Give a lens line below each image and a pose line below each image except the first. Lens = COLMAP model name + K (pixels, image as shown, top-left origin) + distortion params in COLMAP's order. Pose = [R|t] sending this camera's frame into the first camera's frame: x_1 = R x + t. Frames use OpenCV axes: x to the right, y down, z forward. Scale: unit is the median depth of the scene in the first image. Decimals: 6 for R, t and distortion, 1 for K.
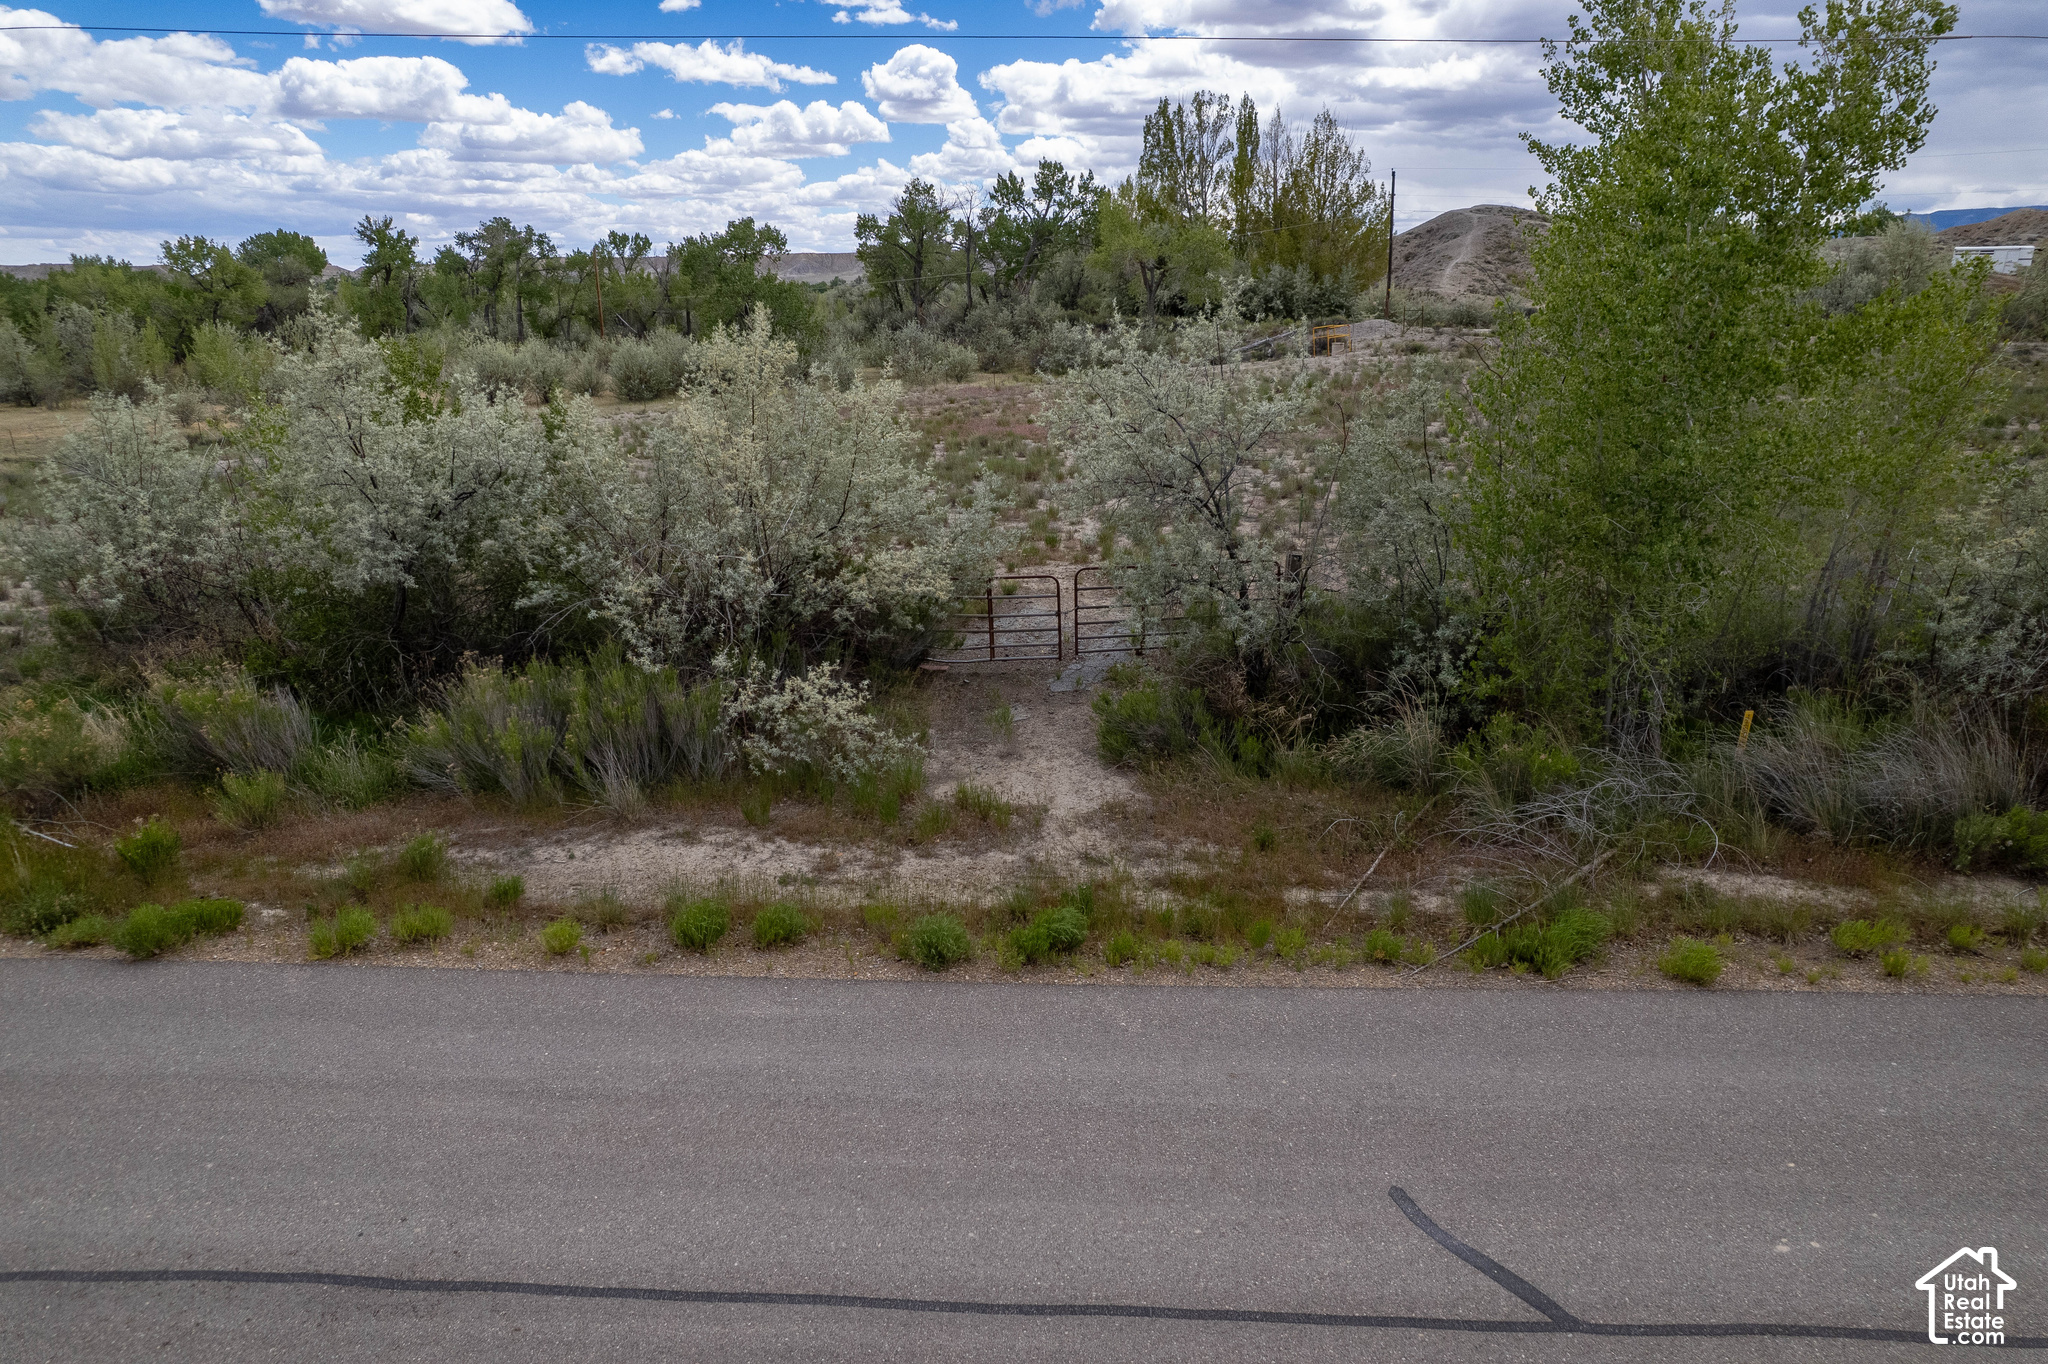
lens RADIAL K [[1309.1, 0, 1023.7], [0, 1309.1, 692.7], [0, 0, 1]] dist [-0.081316, 0.076832]
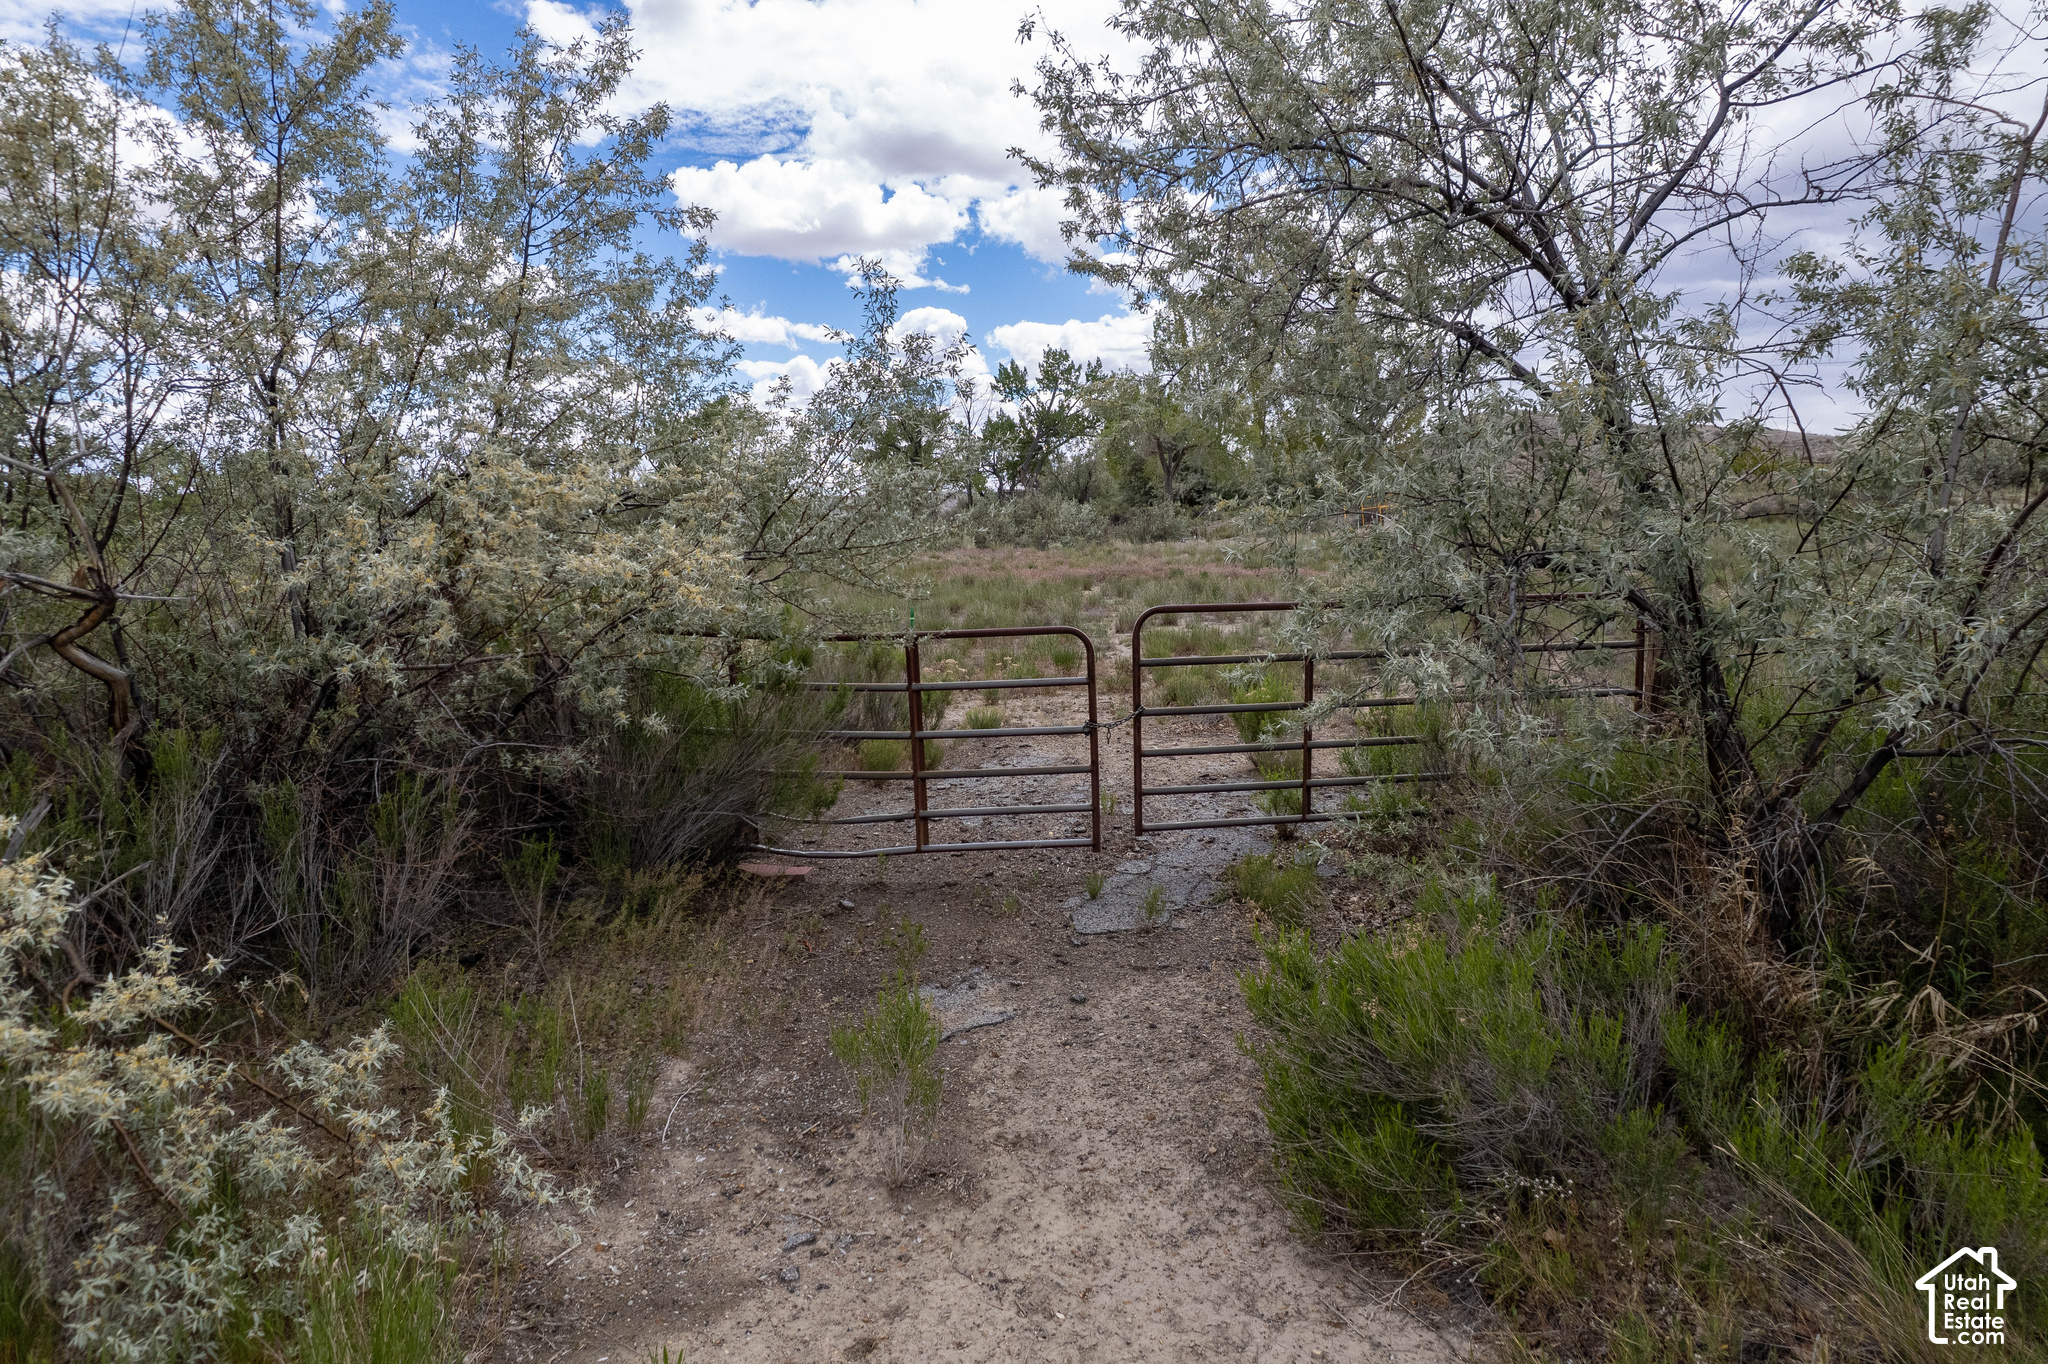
lens RADIAL K [[1309.1, 0, 1023.7], [0, 1309.1, 692.7], [0, 0, 1]] dist [-0.081316, 0.076832]
pose [[0.999991, -0.000660, -0.004267, 0.009804], [-0.000106, 0.984203, -0.177043, -0.002888], [0.004316, 0.177042, 0.984194, 0.753439]]
